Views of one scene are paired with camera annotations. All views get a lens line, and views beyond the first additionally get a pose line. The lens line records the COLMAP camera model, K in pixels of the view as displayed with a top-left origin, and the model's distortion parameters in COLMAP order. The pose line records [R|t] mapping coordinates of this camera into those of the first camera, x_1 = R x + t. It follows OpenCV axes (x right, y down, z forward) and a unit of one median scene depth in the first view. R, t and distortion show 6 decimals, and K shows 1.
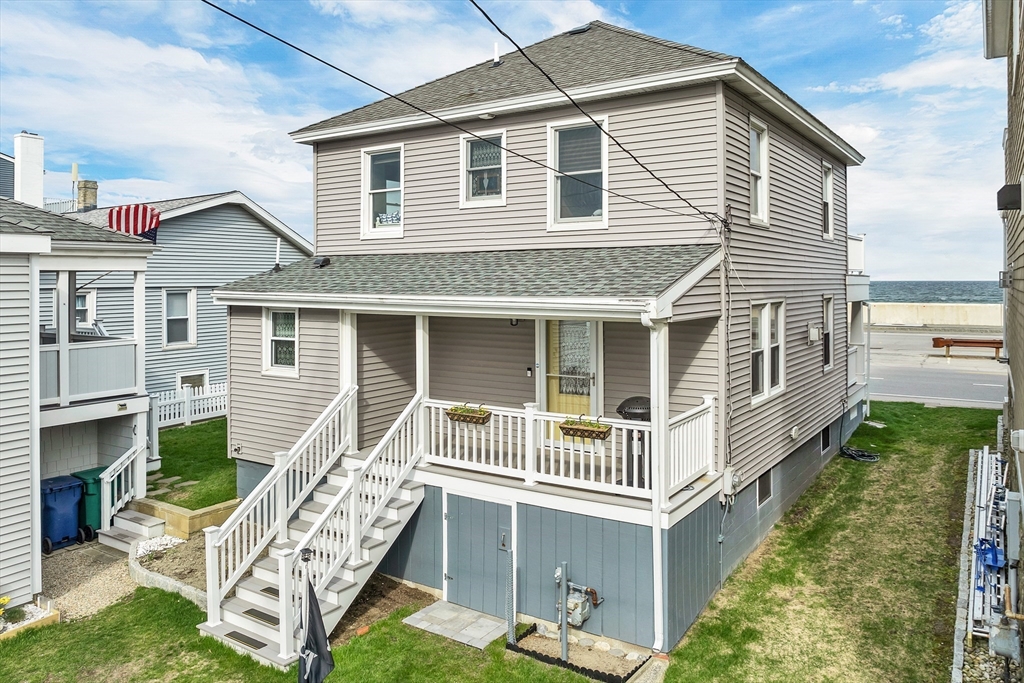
lens RADIAL K [[761.7, 0, 508.9], [0, 761.7, 279.2], [0, 0, 1]] dist [-0.004569, -0.000348]
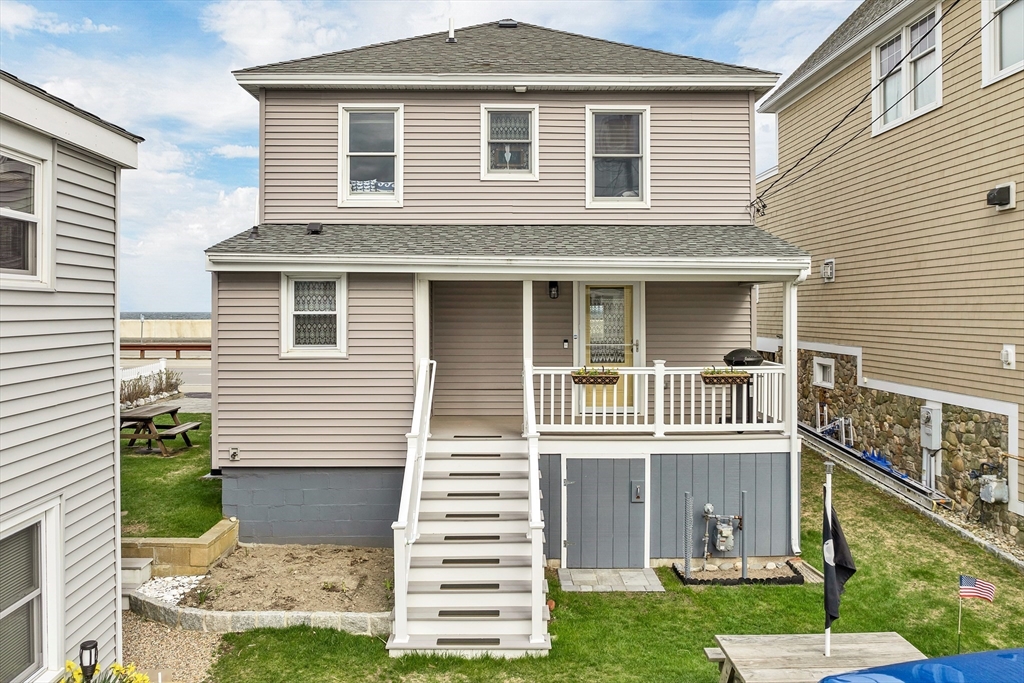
lens RADIAL K [[728.4, 0, 510.2], [0, 728.4, 314.5], [0, 0, 1]] dist [-0.010896, -0.001125]
pose [[0.818673, 0.003245, 0.574250, -0.612767], [-0.004901, 0.999987, 0.001336, 0.083025], [-0.574239, -0.003909, 0.818679, 0.240653]]
